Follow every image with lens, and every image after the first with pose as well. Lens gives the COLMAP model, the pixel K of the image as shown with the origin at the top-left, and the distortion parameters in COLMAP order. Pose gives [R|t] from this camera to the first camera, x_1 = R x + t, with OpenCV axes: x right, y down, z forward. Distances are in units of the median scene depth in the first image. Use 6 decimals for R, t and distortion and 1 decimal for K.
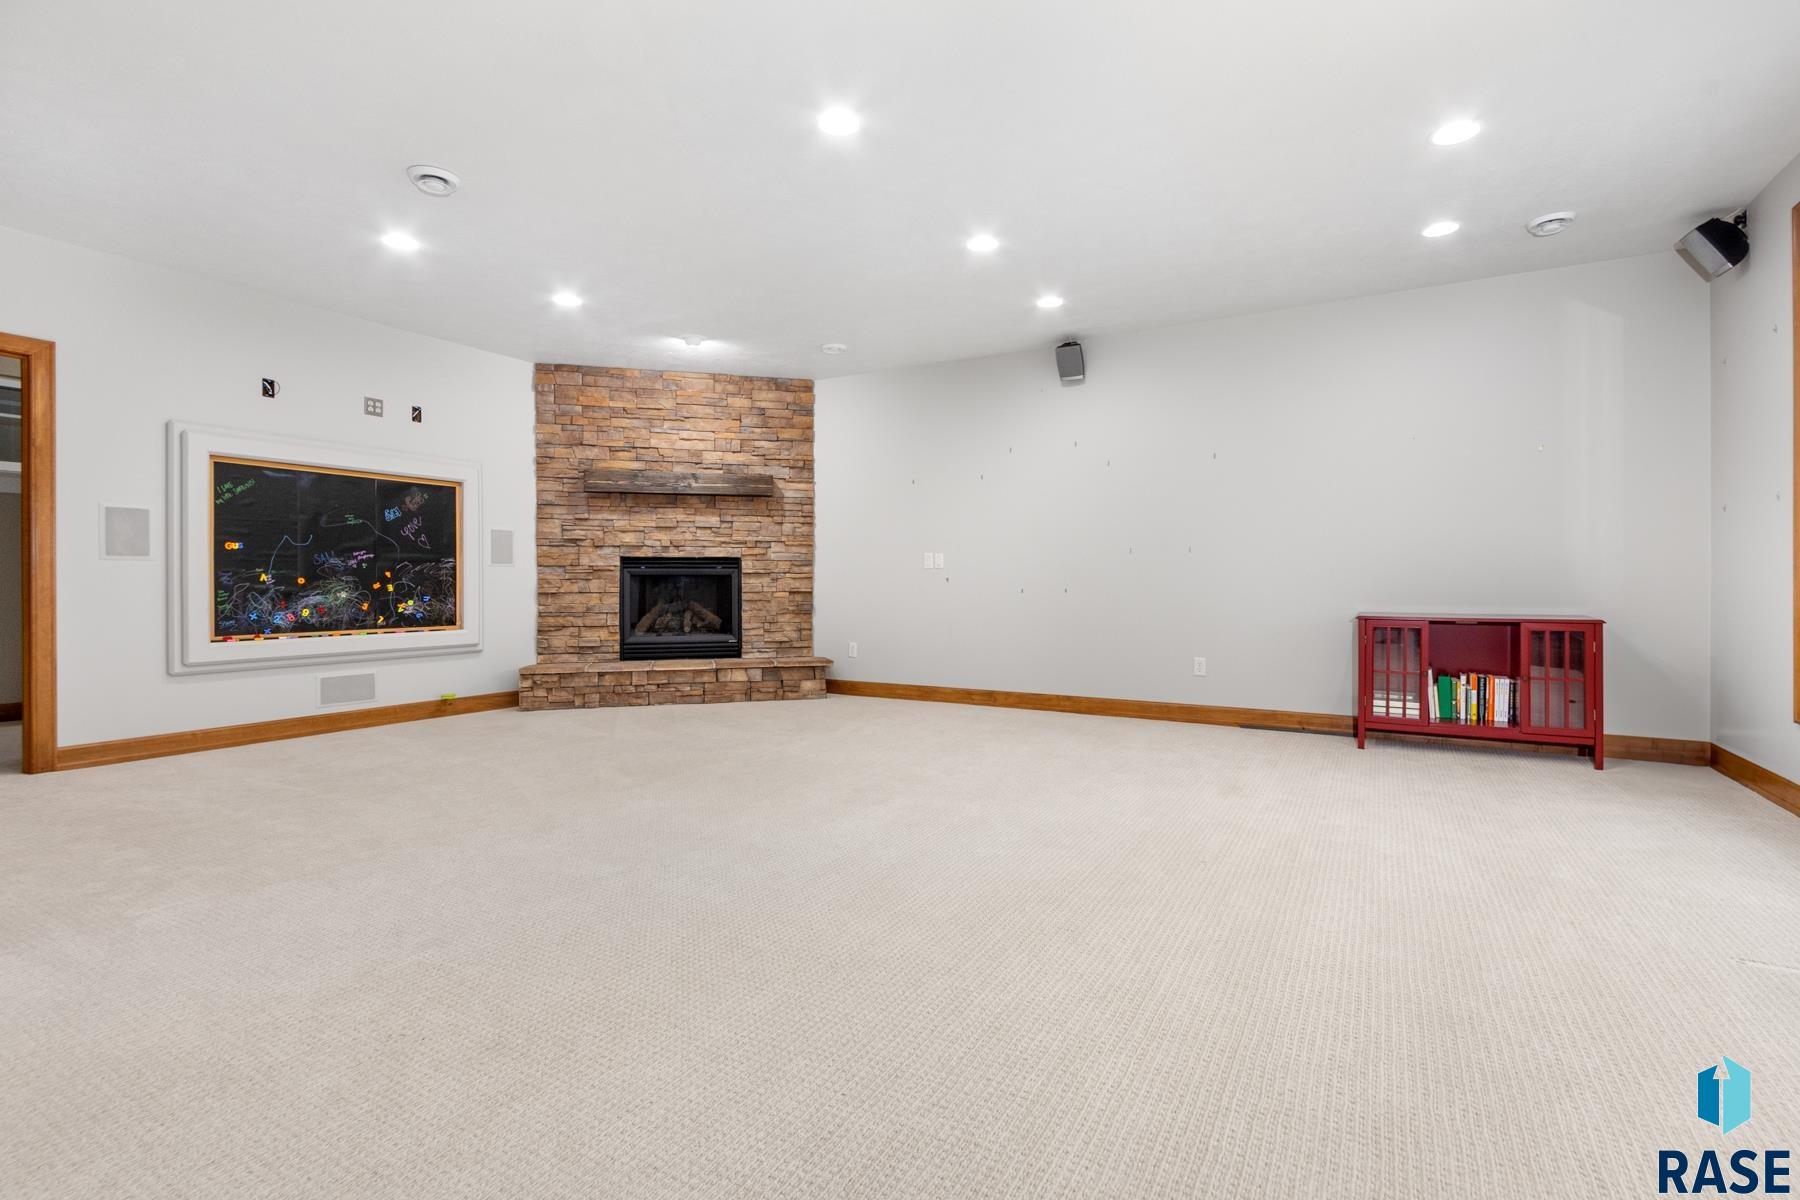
lens RADIAL K [[831.4, 0, 906.5], [0, 831.4, 589.4], [0, 0, 1]] dist [0.005255, -0.000749]
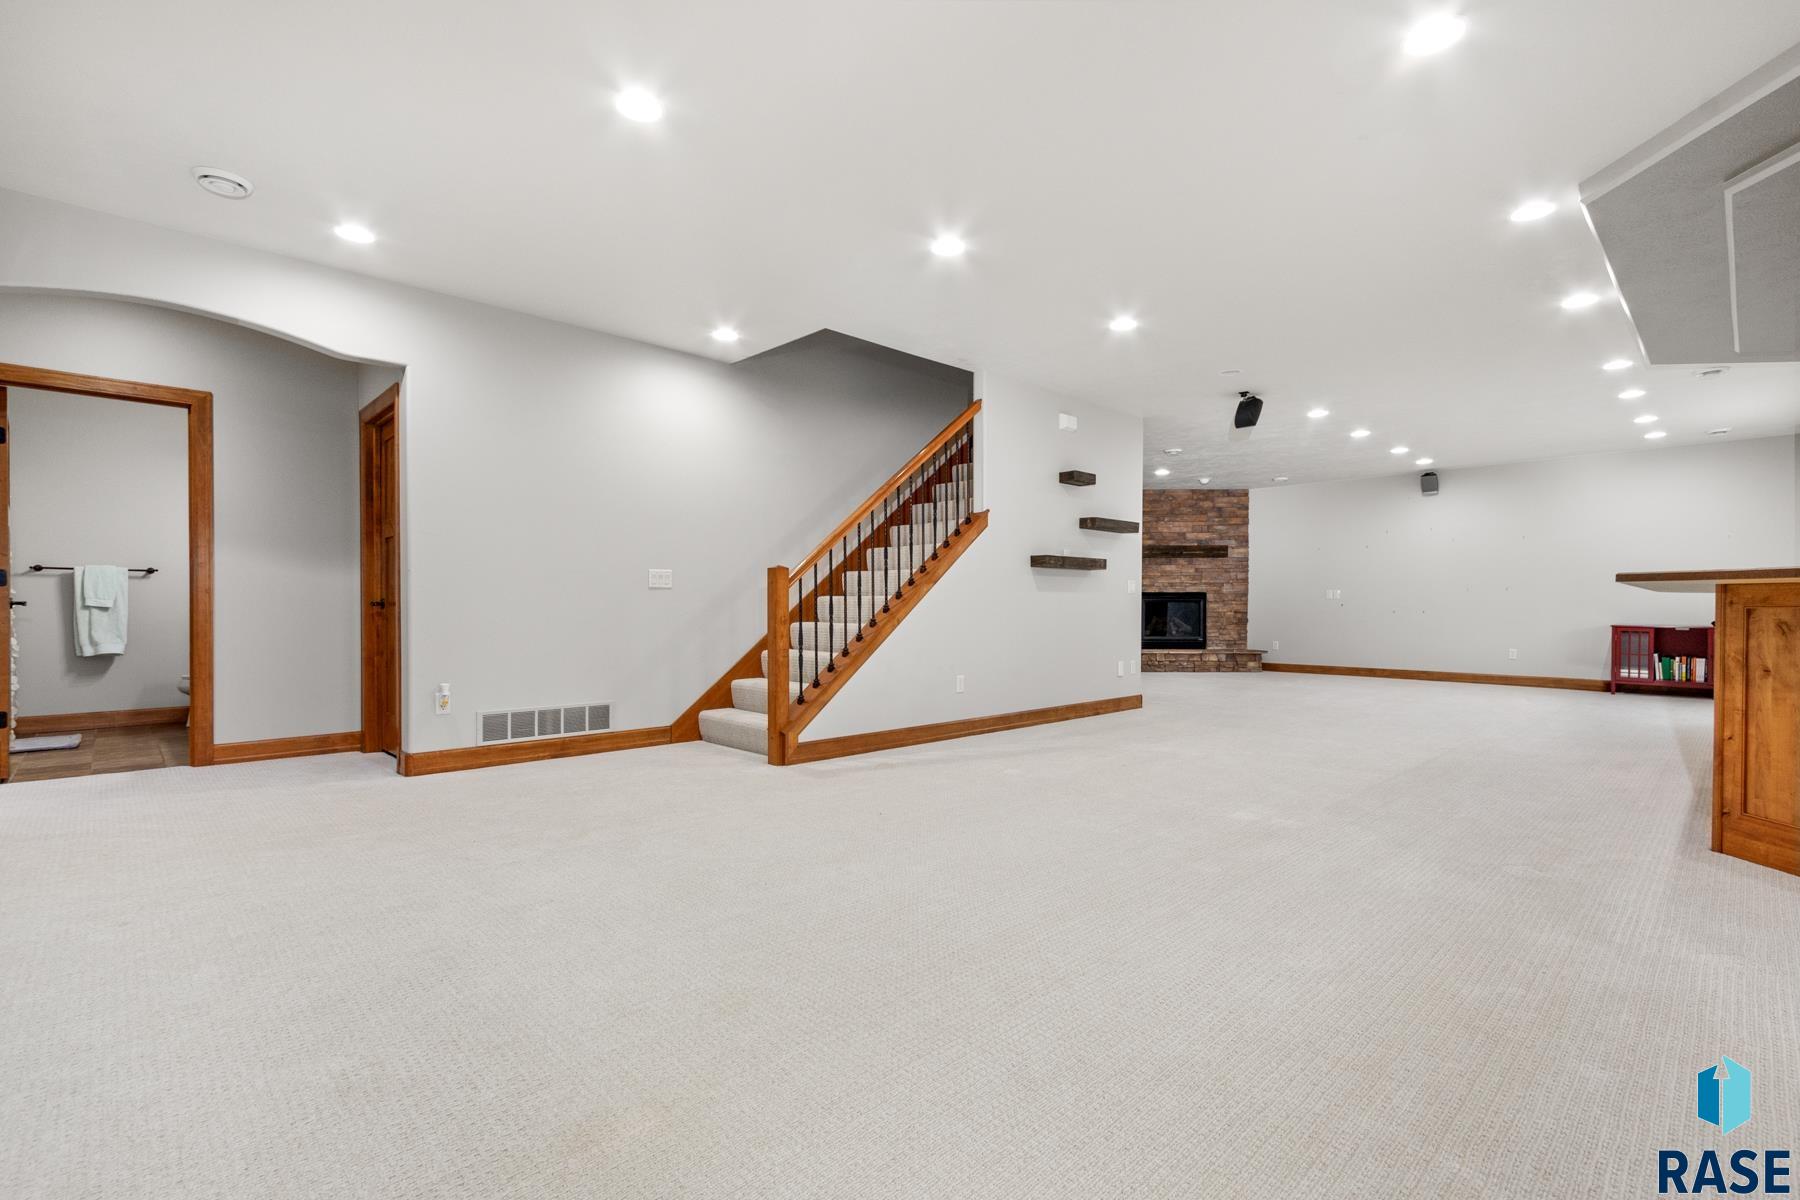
lens RADIAL K [[831.4, 0, 896.2], [0, 831.4, 613.9], [0, 0, 1]] dist [0.005255, -0.000749]
pose [[0.960567, 0.006394, -0.277975, -0.359990], [-0.005822, 0.999979, 0.002886, 0.007183], [0.277988, -0.001154, 0.960584, -0.929612]]
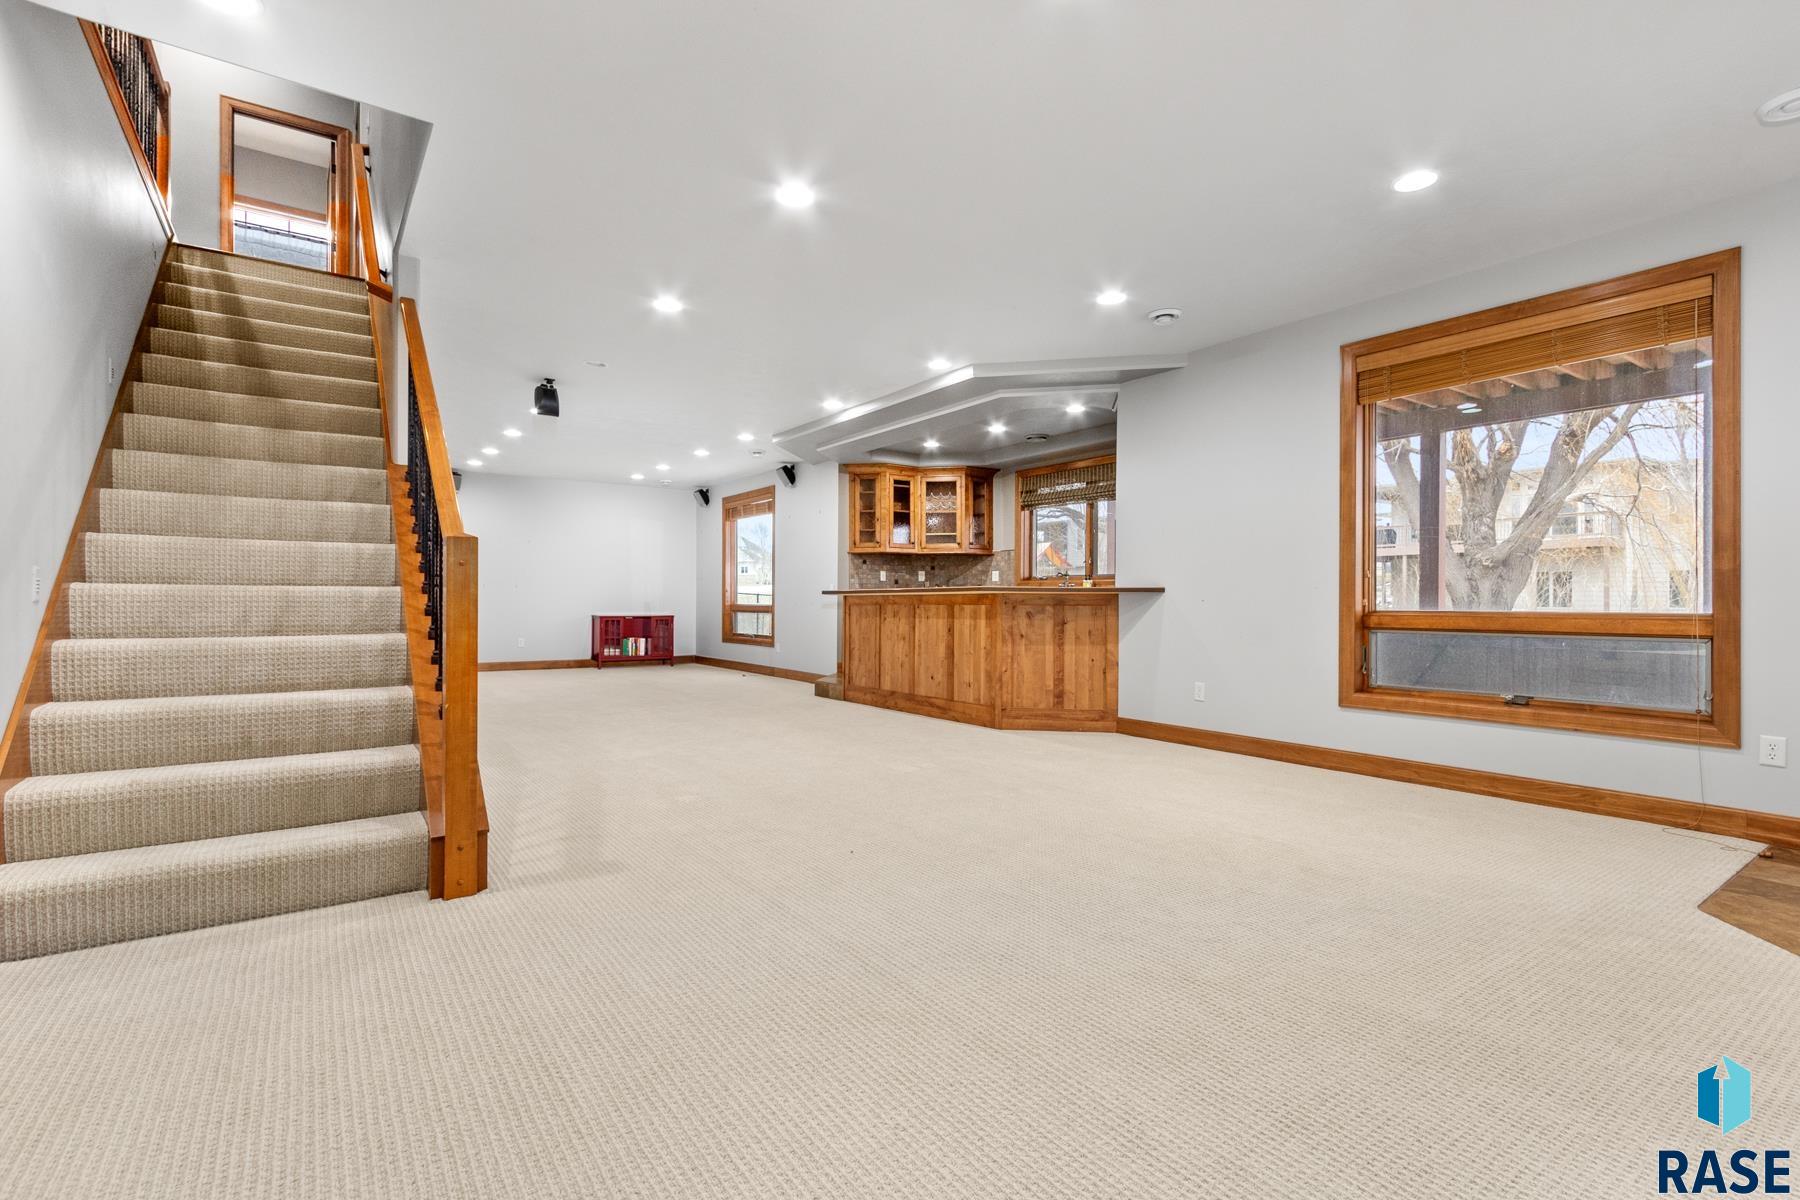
lens RADIAL K [[831.4, 0, 903.7], [0, 831.4, 599.4], [0, 0, 1]] dist [0.005255, -0.000749]
pose [[0.408318, 0.006970, 0.912813, -0.973414], [0.000611, 0.999969, -0.007908, 0.002719], [-0.912839, 0.003787, 0.408301, -0.603376]]
